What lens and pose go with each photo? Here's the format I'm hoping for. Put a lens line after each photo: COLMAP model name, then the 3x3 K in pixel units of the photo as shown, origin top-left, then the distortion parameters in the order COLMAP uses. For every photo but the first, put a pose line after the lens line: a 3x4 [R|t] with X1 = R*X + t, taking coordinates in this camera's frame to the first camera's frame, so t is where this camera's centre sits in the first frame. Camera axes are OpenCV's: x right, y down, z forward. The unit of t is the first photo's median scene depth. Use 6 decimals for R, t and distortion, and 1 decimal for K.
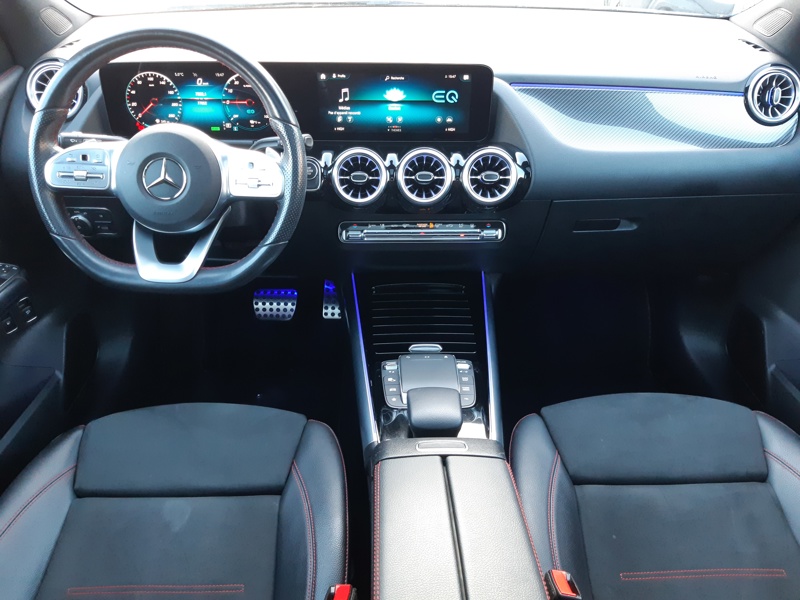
lens RADIAL K [[644.5, 0, 400.0], [0, 644.5, 300.0], [0, 0, 1]] dist [0.049775, -0.105580]
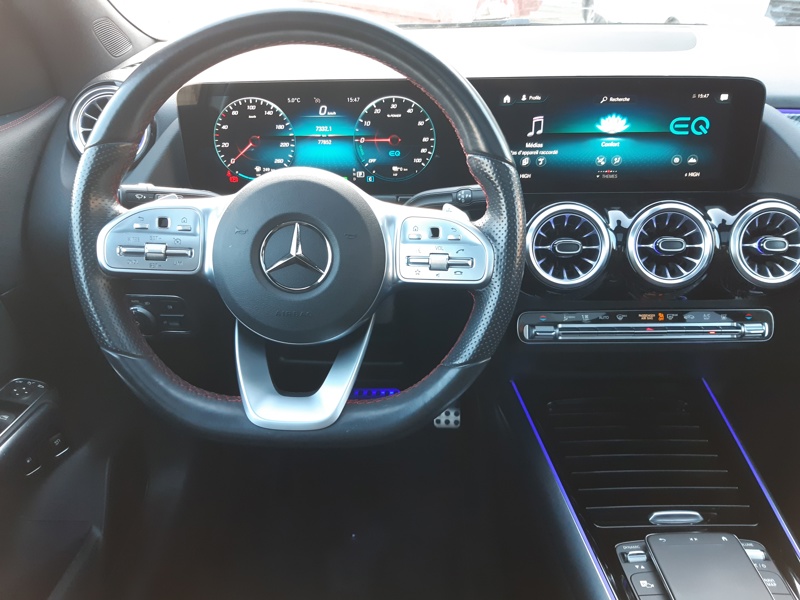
lens RADIAL K [[644.5, 0, 400.0], [0, 644.5, 300.0], [0, 0, 1]] dist [0.049775, -0.105580]
pose [[0.999440, -0.007979, -0.032484, -0.207413], [0.004847, 0.995430, -0.095369, -0.074807], [0.033096, 0.095158, 0.994912, 0.347627]]
